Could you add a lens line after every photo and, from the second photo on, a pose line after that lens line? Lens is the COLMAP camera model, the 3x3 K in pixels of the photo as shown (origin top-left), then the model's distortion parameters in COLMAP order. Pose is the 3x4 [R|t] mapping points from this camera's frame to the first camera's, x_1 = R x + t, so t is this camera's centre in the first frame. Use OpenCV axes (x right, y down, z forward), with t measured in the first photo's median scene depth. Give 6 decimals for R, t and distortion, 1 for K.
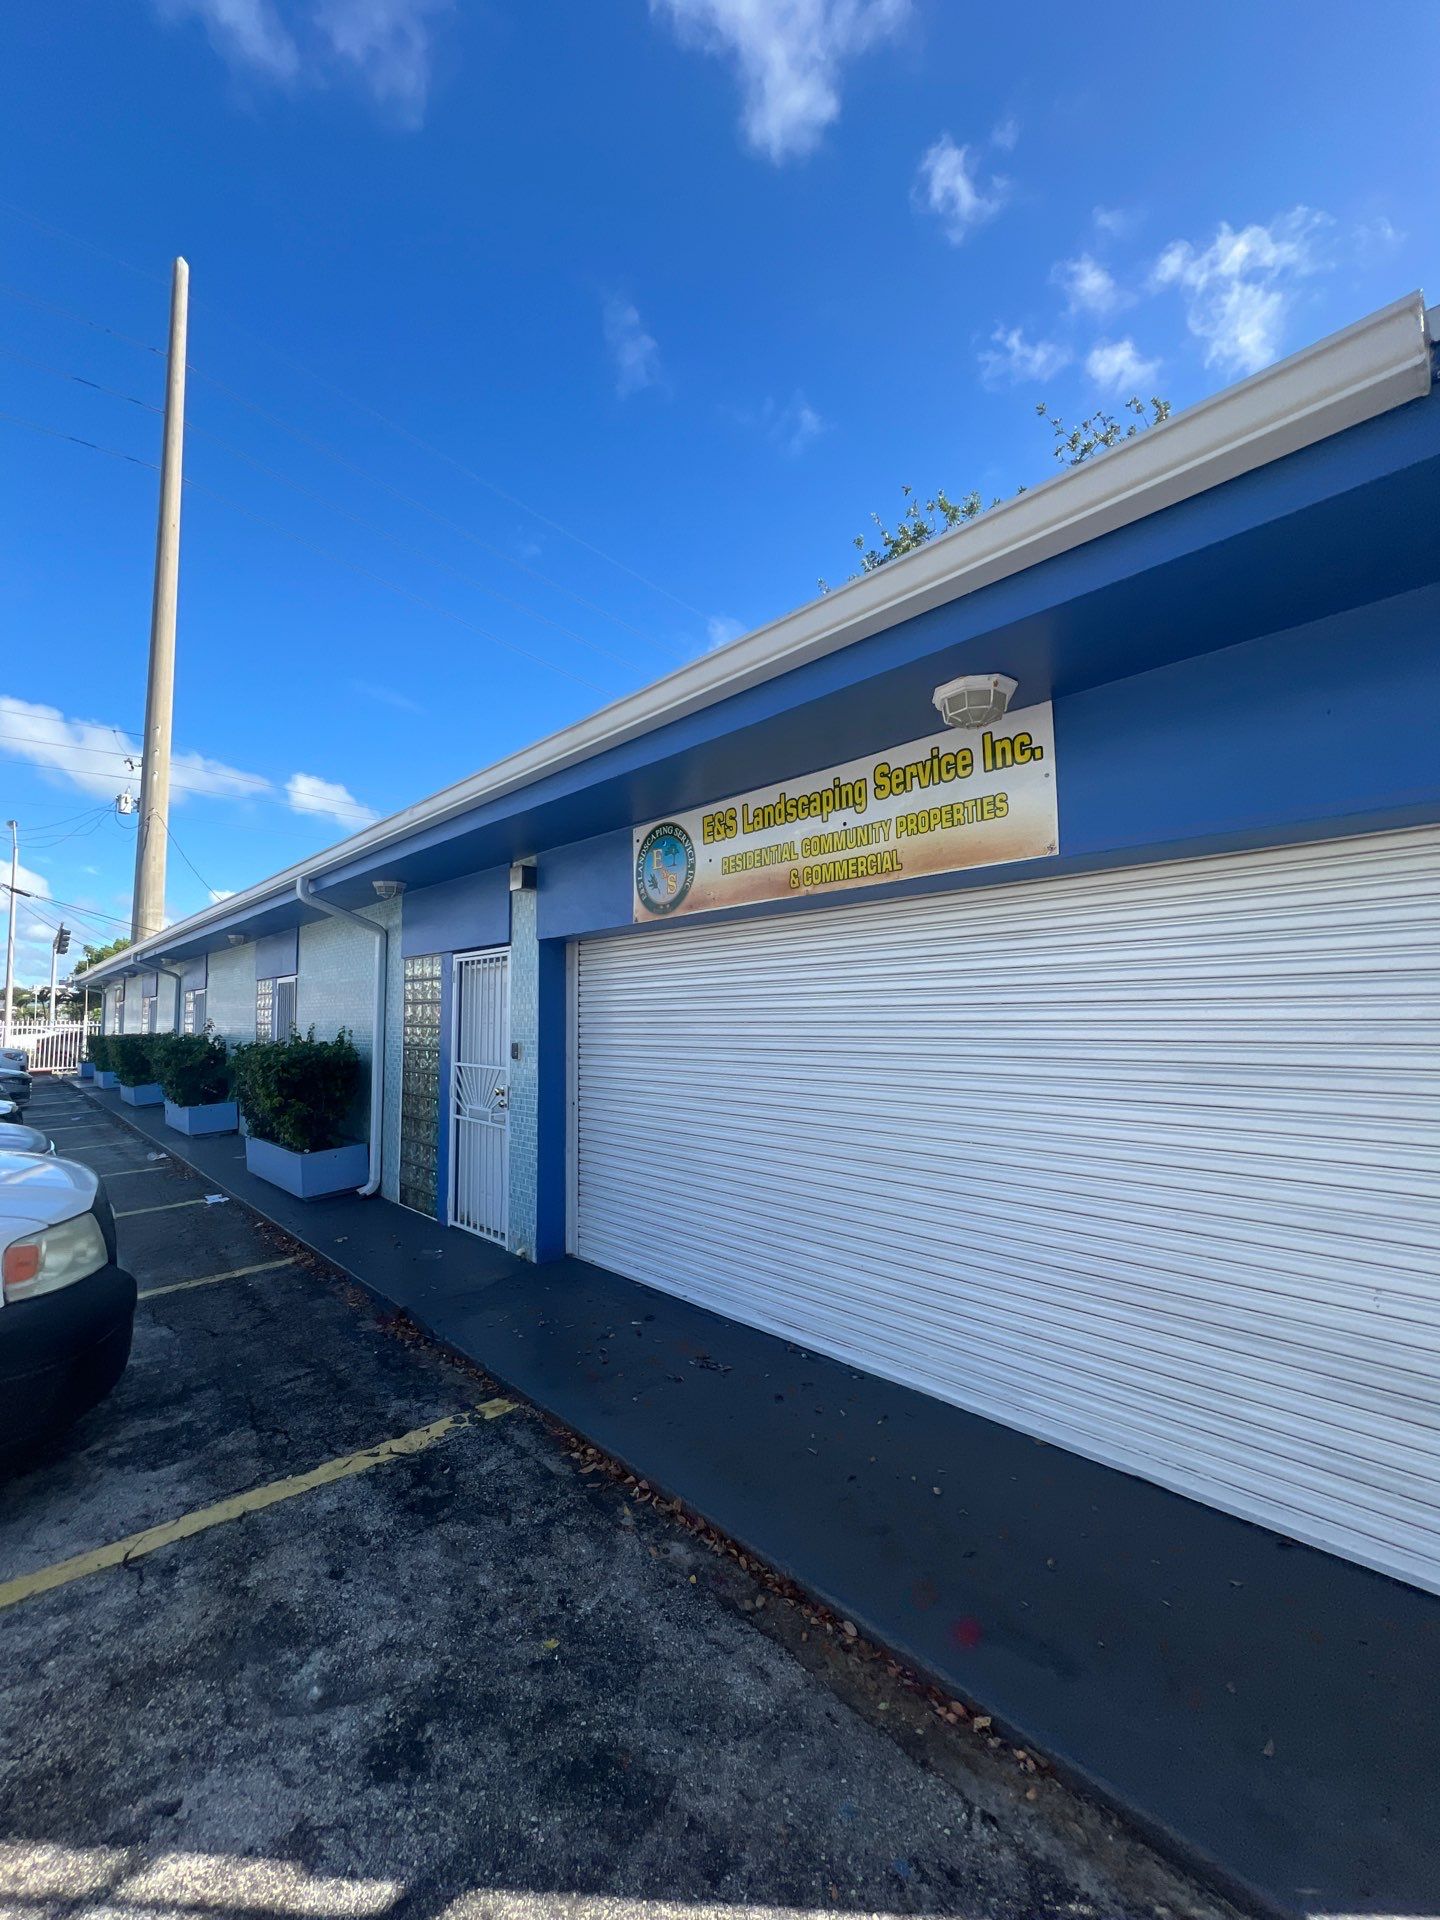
lens RADIAL K [[782.1, 0, 714.0], [0, 782.1, 956.7], [0, 0, 1]] dist [0.000108, -0.000177]
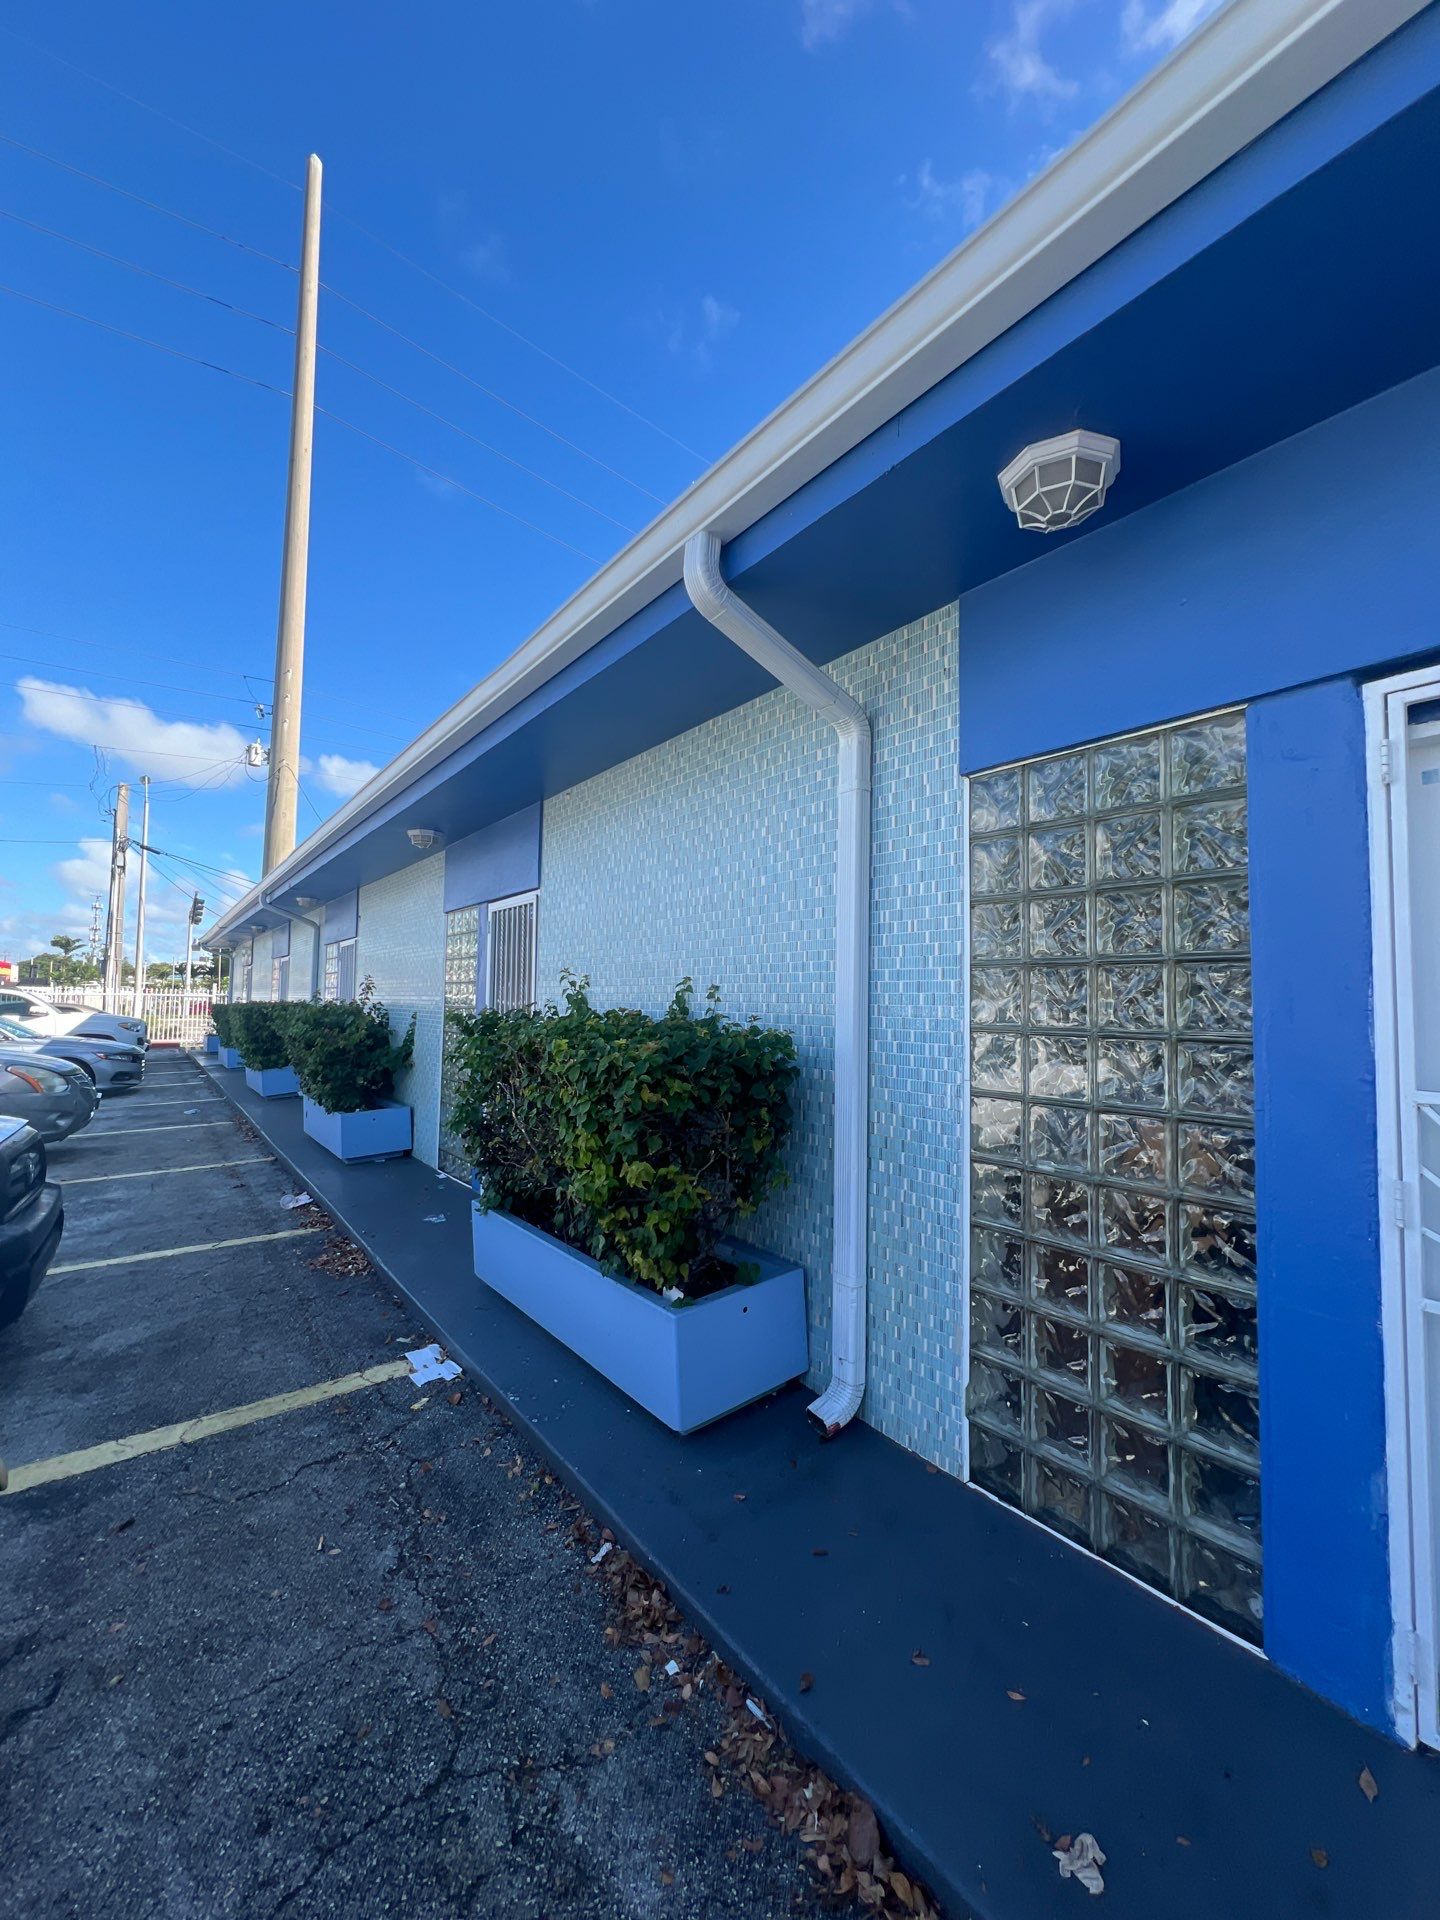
lens RADIAL K [[782.1, 0, 720.8], [0, 782.1, 957.9], [0, 0, 1]] dist [0.000108, -0.000177]
pose [[0.993855, 0.015909, -0.109543, -0.217719], [-0.013965, 0.999731, 0.018491, 0.036818], [0.109808, -0.016848, 0.993810, 0.296538]]
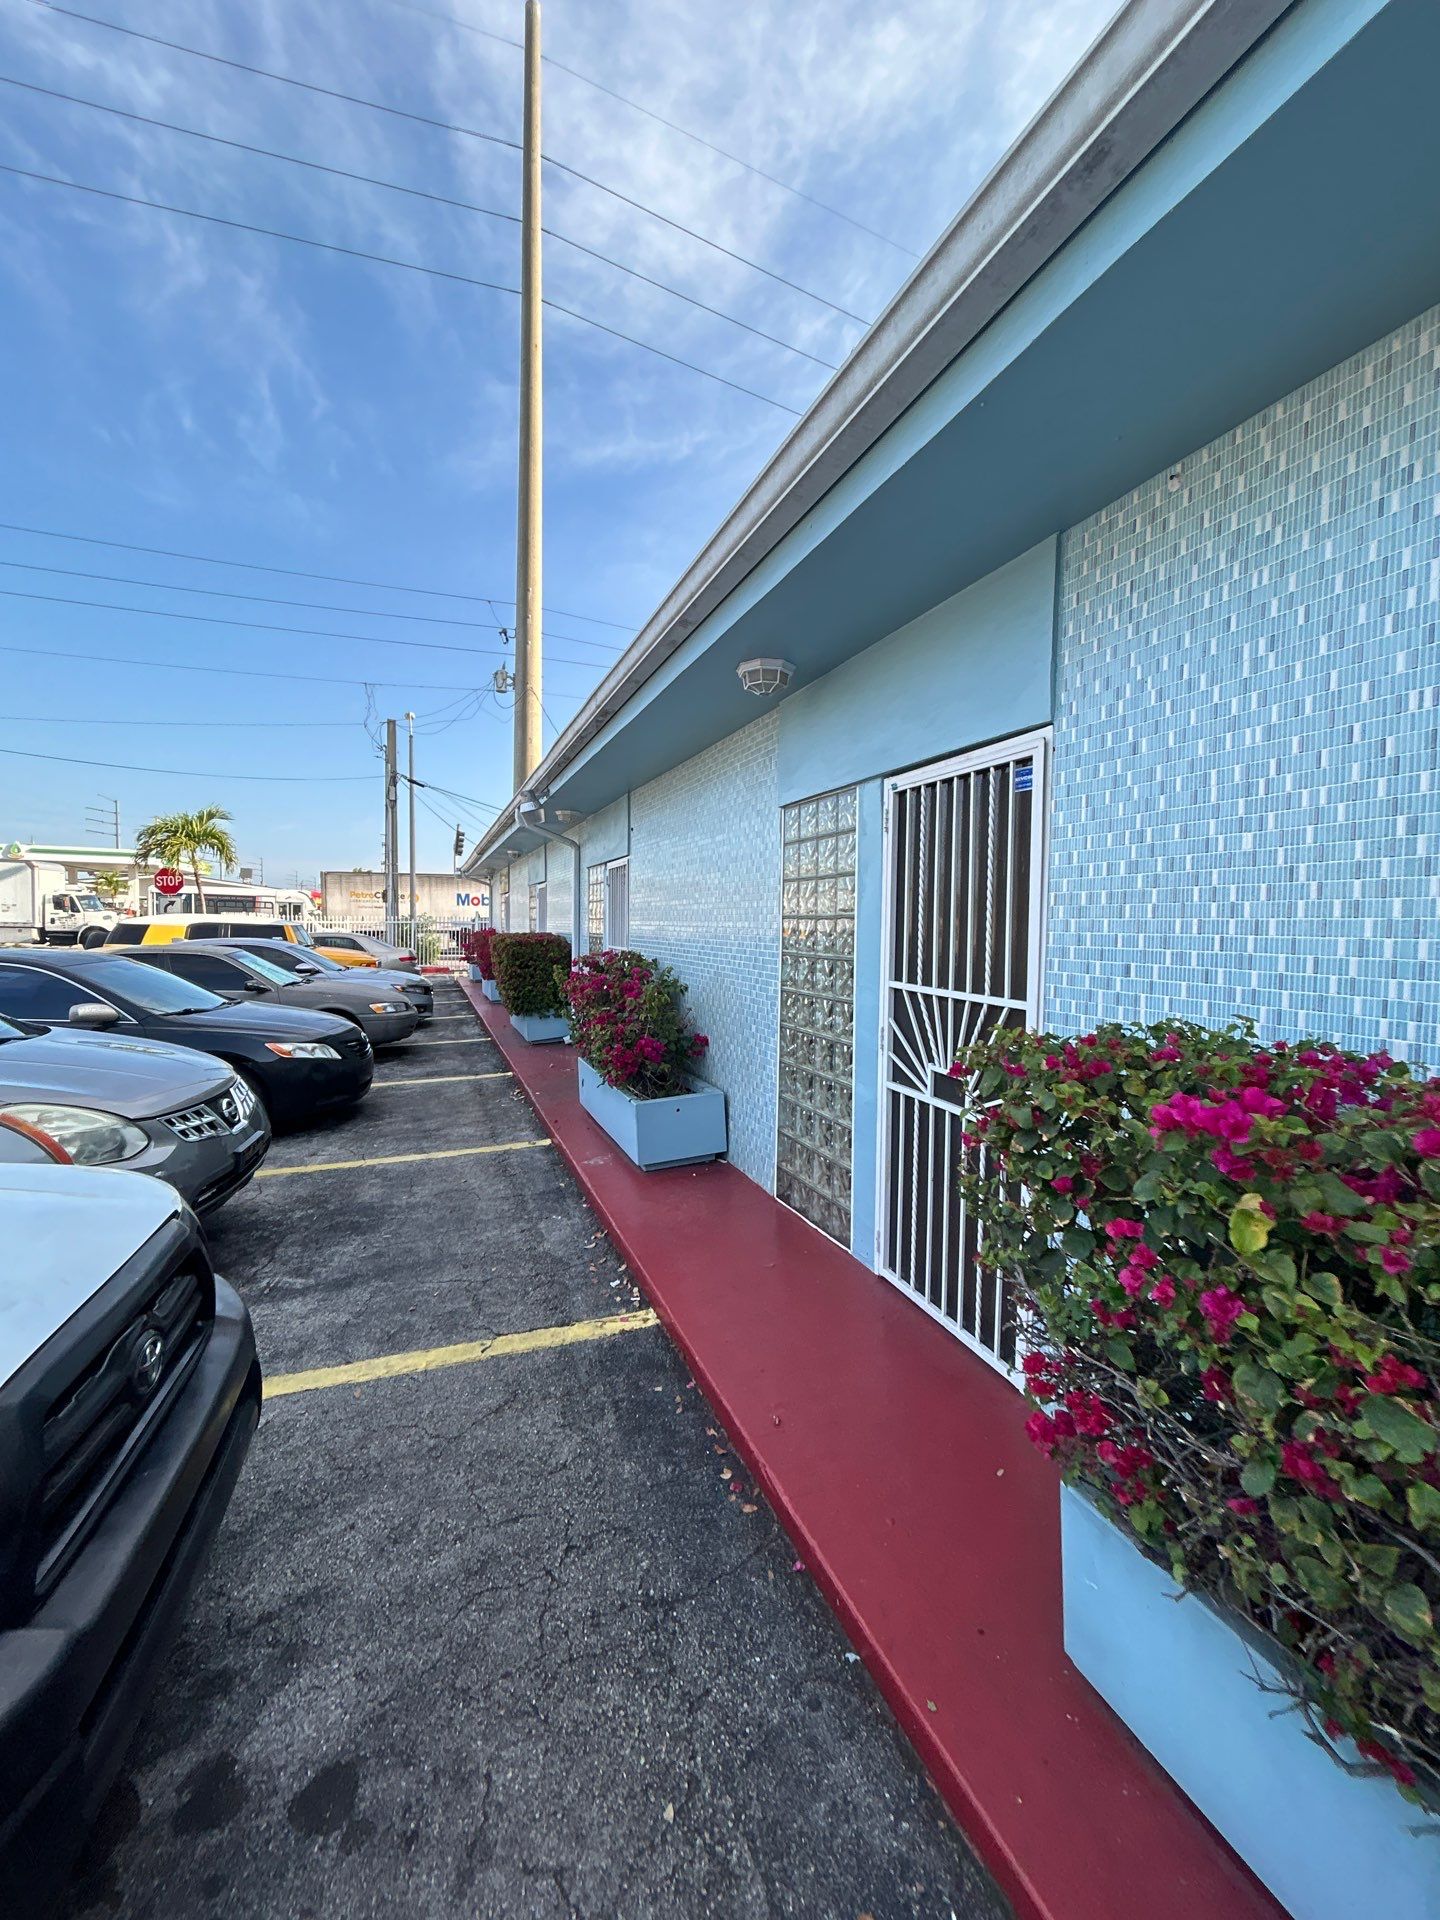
lens RADIAL K [[798.4, 0, 723.8], [0, 798.4, 955.5], [0, 0, 1]] dist [-0.003103, -0.000238]
pose [[0.926521, 0.034010, -0.374702, -0.333015], [0.008664, 0.993713, 0.111620, 0.042685], [0.376143, -0.106664, 0.920402, 0.443173]]
